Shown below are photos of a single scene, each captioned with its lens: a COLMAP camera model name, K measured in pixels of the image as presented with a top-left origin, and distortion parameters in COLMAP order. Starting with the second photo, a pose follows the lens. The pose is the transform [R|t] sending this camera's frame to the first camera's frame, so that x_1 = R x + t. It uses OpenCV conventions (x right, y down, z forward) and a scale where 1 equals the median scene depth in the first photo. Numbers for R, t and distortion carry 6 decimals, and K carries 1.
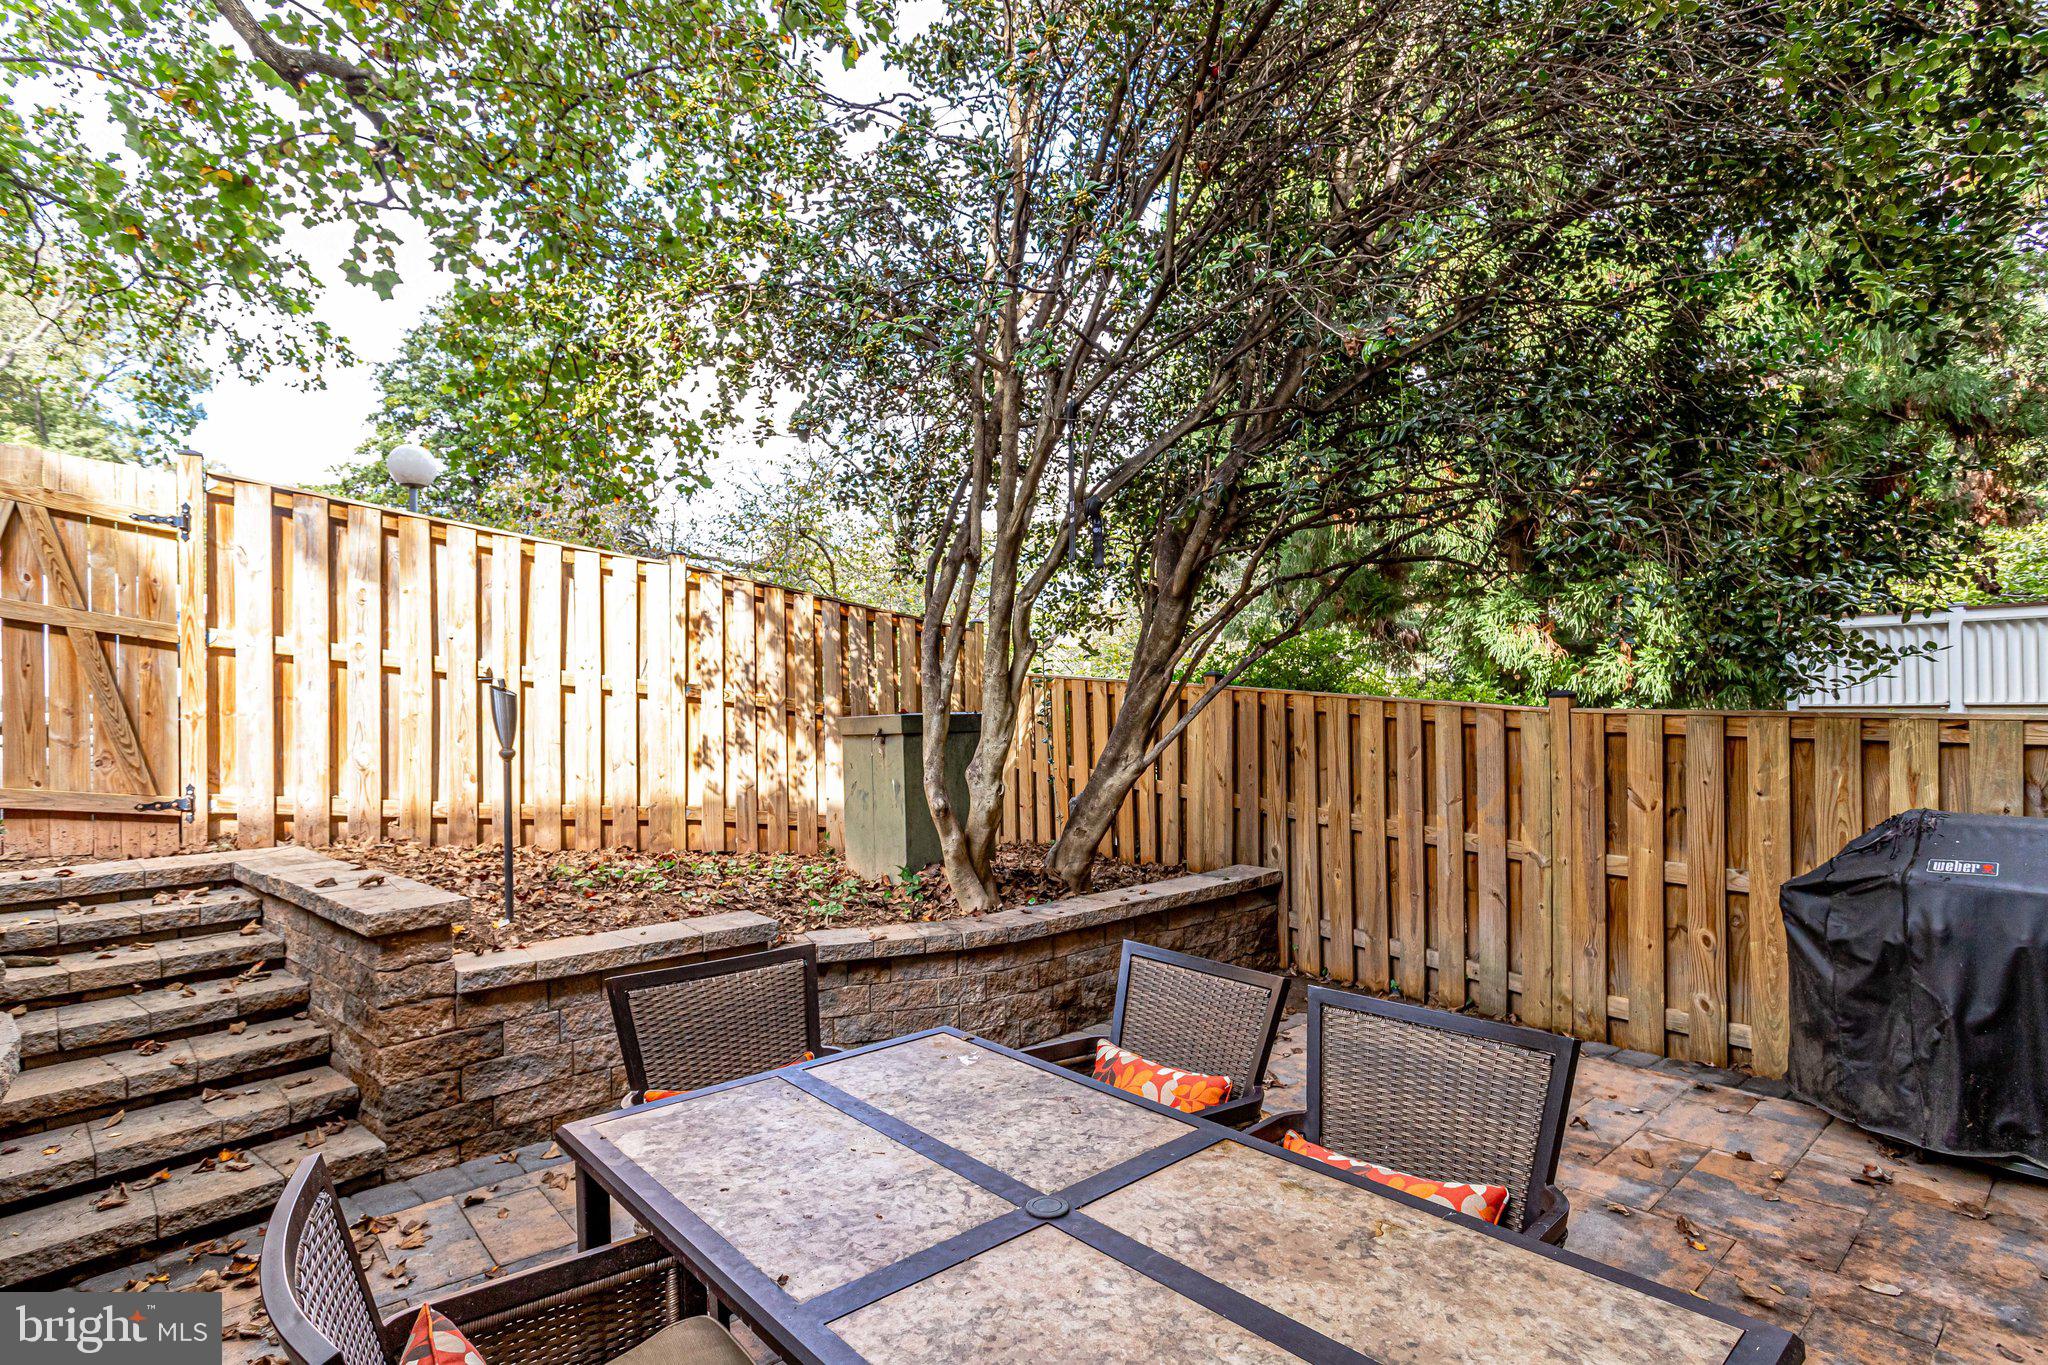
lens RADIAL K [[1001.2, 0, 1021.3], [0, 1001.2, 692.7], [0, 0, 1]] dist [0.001766, 0.002245]
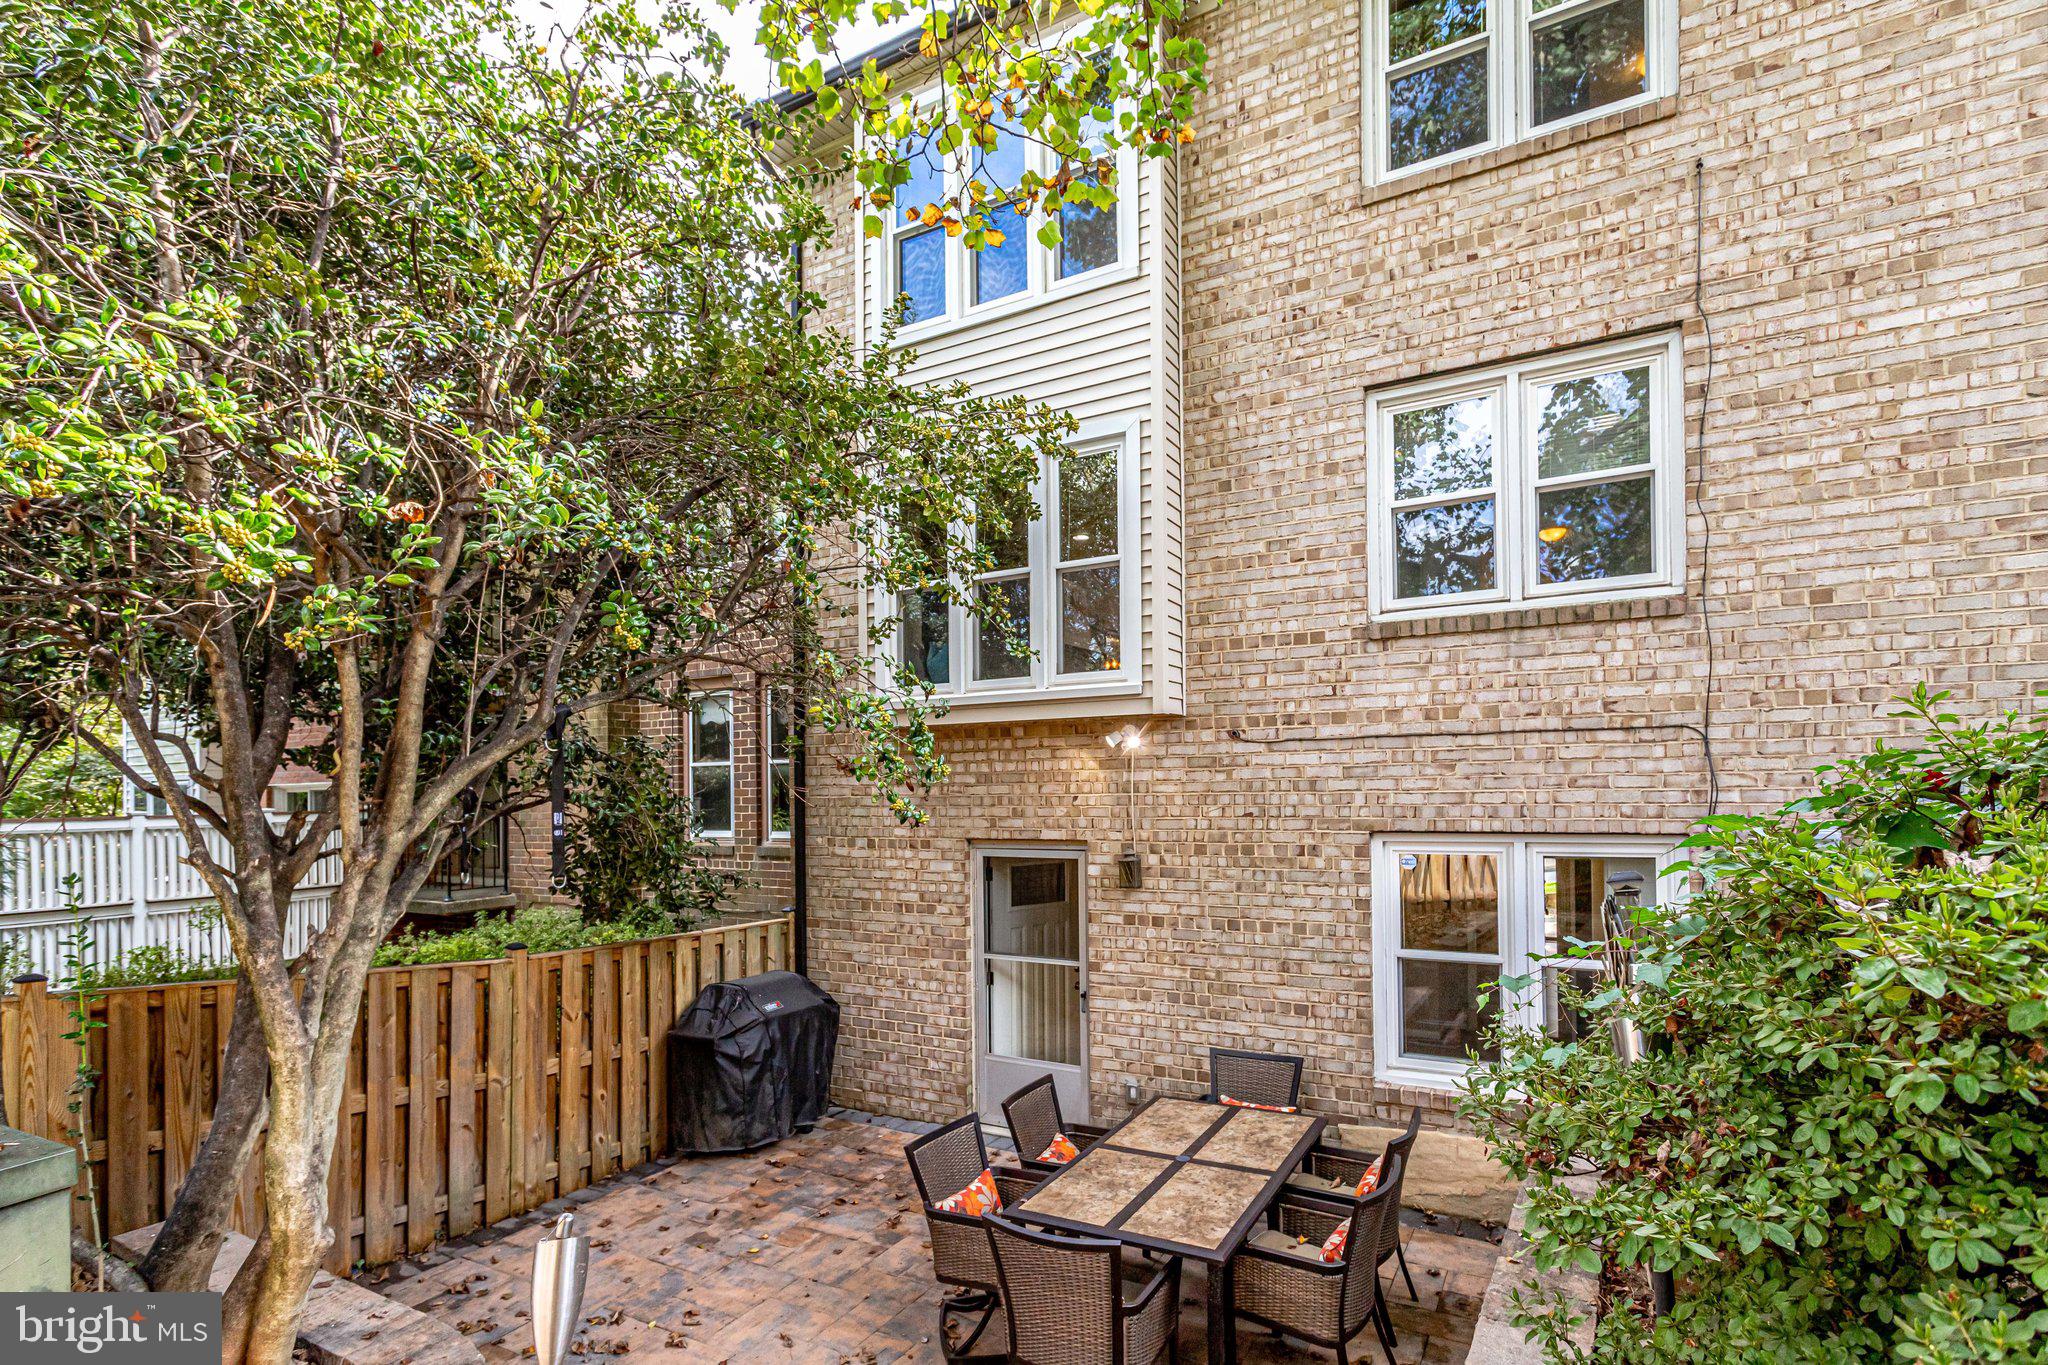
lens RADIAL K [[1001.2, 0, 1021.0], [0, 1001.2, 780.3], [0, 0, 1]] dist [0.001766, 0.002245]
pose [[-0.309409, 0.021756, 0.950680, -1.151282], [0.013113, 0.999741, -0.018611, -0.233302], [-0.950839, 0.006707, -0.309614, 1.034519]]
